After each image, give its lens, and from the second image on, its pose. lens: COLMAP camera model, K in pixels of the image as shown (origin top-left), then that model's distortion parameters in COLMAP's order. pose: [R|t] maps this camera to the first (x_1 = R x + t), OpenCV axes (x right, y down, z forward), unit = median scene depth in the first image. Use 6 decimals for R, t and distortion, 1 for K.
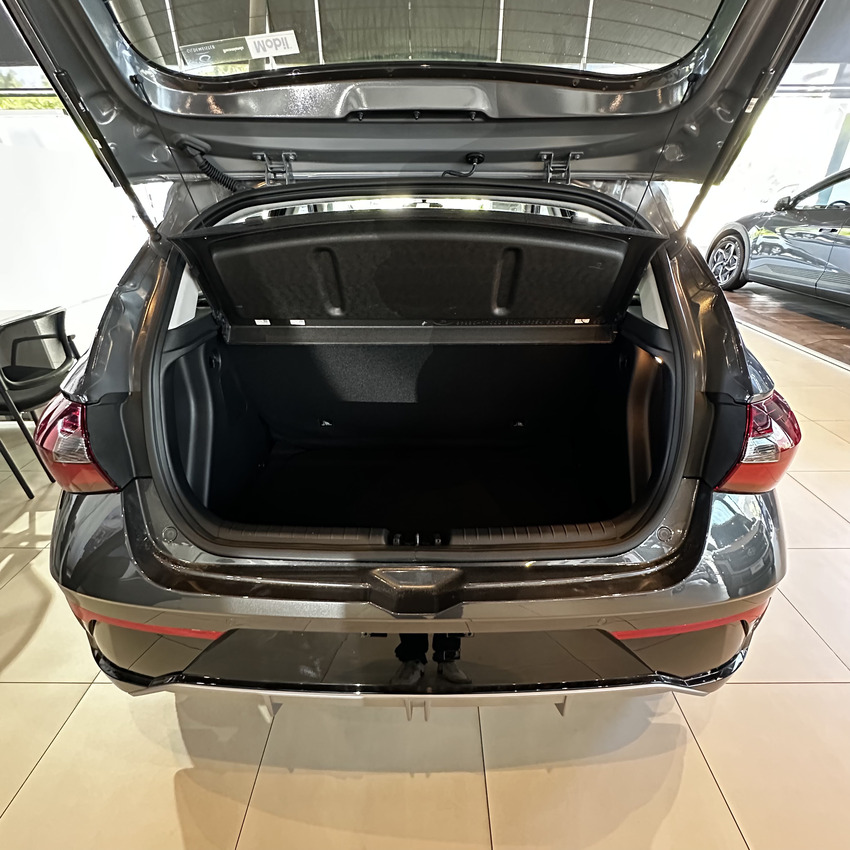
lens RADIAL K [[450.5, 0, 427.3], [0, 450.5, 425.3], [0, 0, 1]] dist [-0.004637, 0.001160]
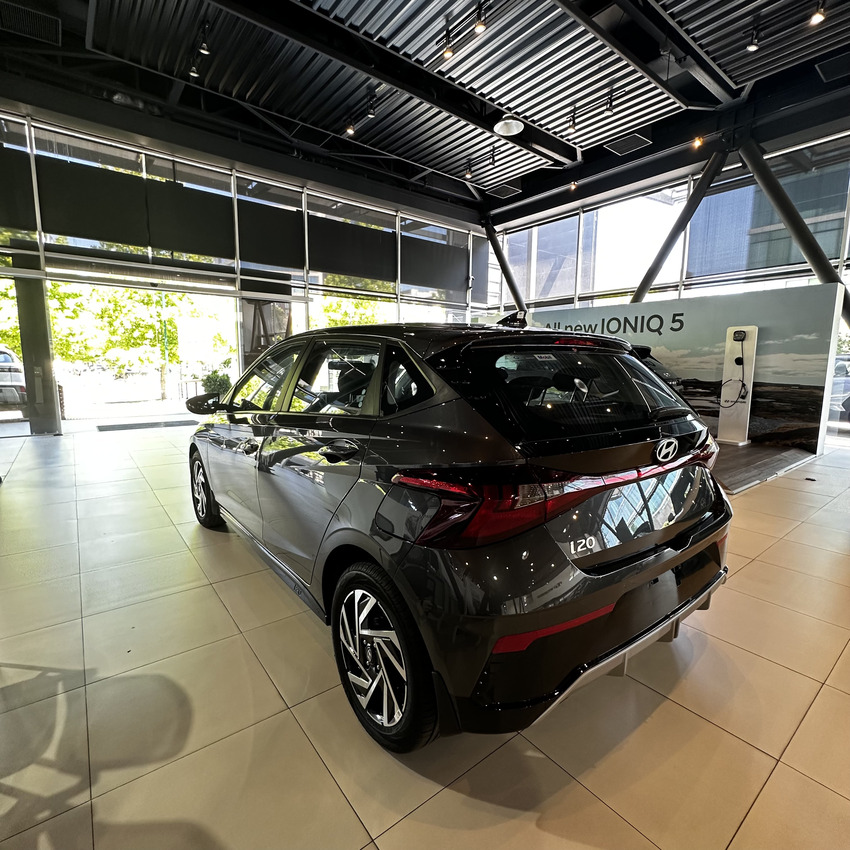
lens RADIAL K [[450.5, 0, 423.7], [0, 450.5, 428.1], [0, 0, 1]] dist [-0.004637, 0.001160]
pose [[0.790833, -0.076233, 0.607265, -1.419752], [0.271204, 0.933130, -0.236044, 0.076159], [-0.548663, 0.351364, 0.758625, 0.006061]]
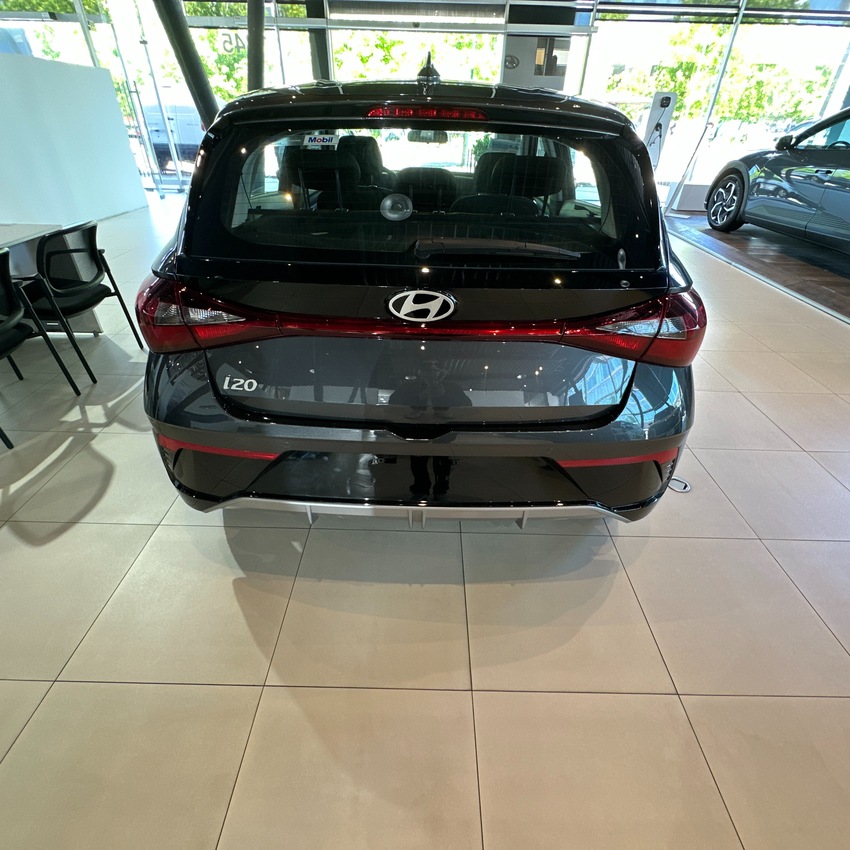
lens RADIAL K [[450.5, 0, 425.9], [0, 450.5, 420.8], [0, 0, 1]] dist [-0.004637, 0.001160]
pose [[0.999601, 0.027191, 0.007596, -0.011567], [-0.027882, 0.993051, 0.114331, 0.144530], [-0.004434, -0.114498, 0.993414, -0.292082]]
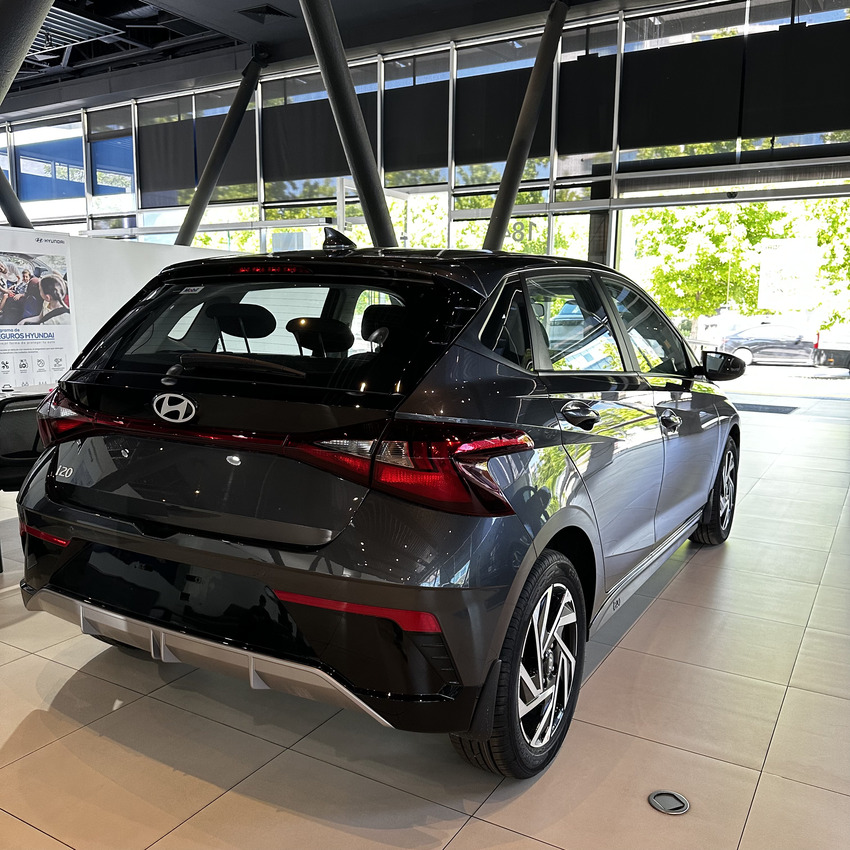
lens RADIAL K [[786.6, 0, 427.4], [0, 786.6, 431.7], [0, 0, 1]] dist [0.028416, 0.000000]
pose [[0.862854, 0.092428, -0.496931, 1.384812], [-0.246507, 0.935244, -0.254072, 0.383759], [0.441268, 0.341724, 0.829763, -0.569615]]
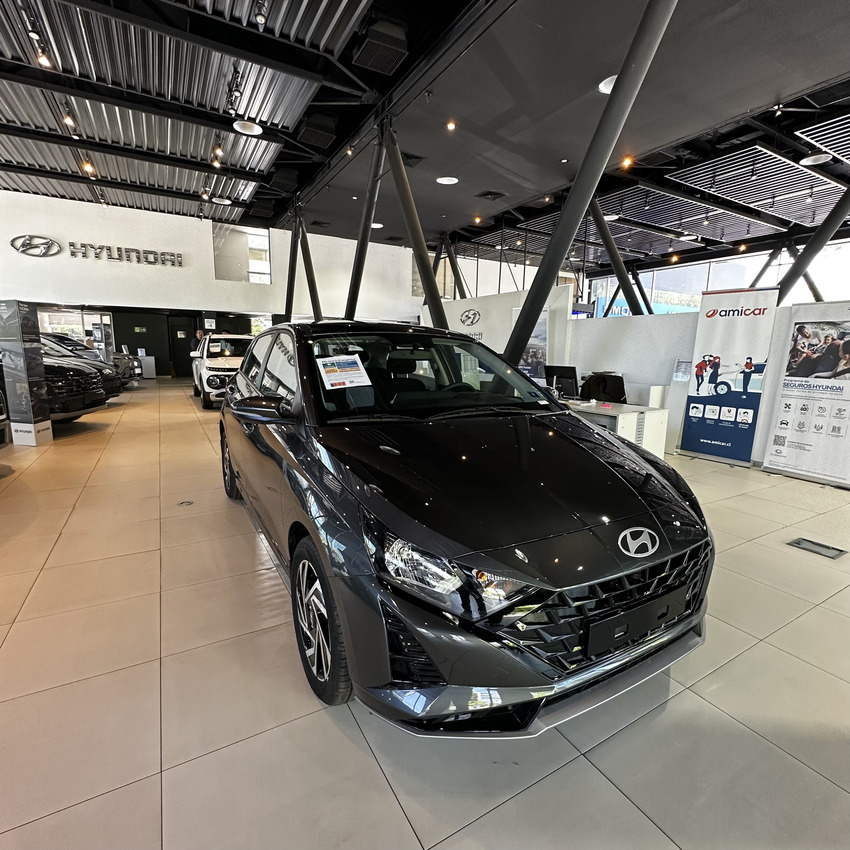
lens RADIAL K [[450.5, 0, 426.4], [0, 450.5, 423.4], [0, 0, 1]] dist [-0.004637, 0.001160]
pose [[-0.869939, 0.068166, -0.488426, 1.090140], [-0.239940, 0.806770, 0.539954, -2.157722], [0.430854, 0.586920, -0.685485, 4.259353]]
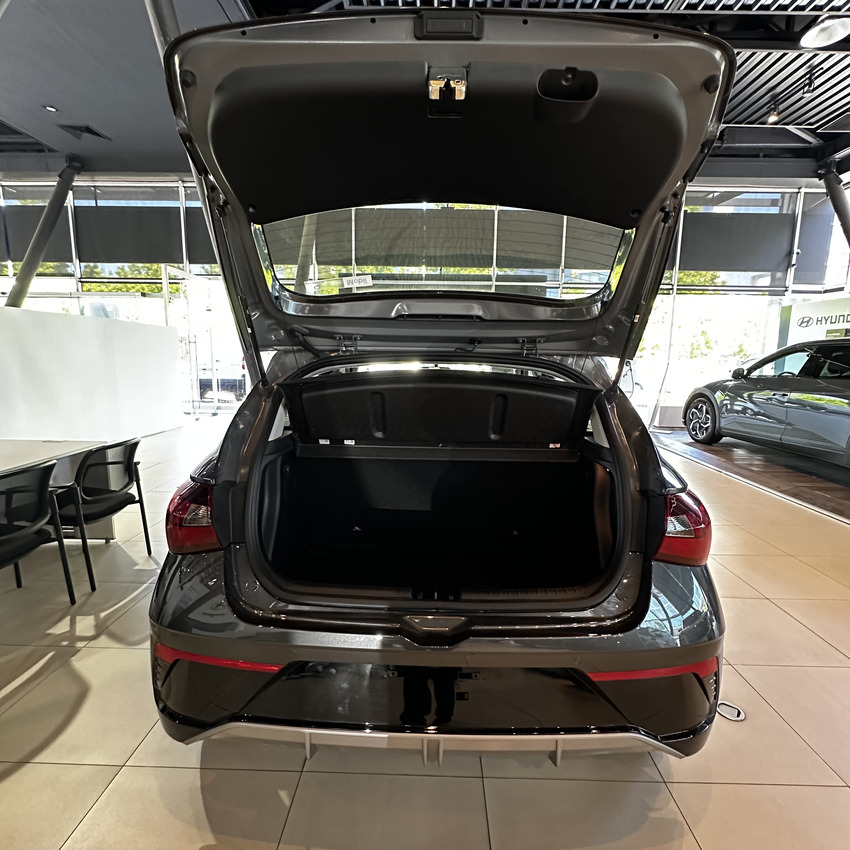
lens RADIAL K [[450.5, 0, 426.9], [0, 450.5, 428.5], [0, 0, 1]] dist [-0.004637, 0.001160]
pose [[0.999707, 0.020796, -0.012357, -0.033185], [-0.023648, 0.947727, -0.318206, 0.168981], [0.005093, 0.318405, 0.947941, -0.333896]]
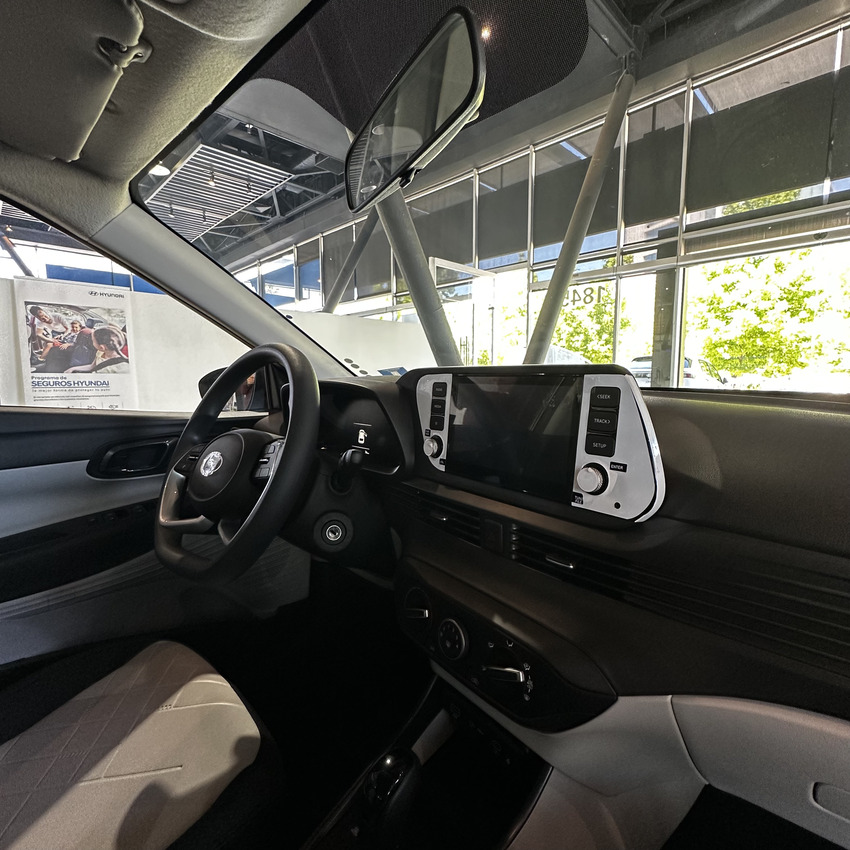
lens RADIAL K [[450.5, 0, 428.1], [0, 450.5, 428.4], [0, 0, 1]] dist [-0.004637, 0.001160]
pose [[0.711033, 0.082515, -0.698300, 0.253685], [-0.325093, 0.919157, -0.222408, -0.833045], [0.623495, 0.385152, 0.680376, 2.213802]]
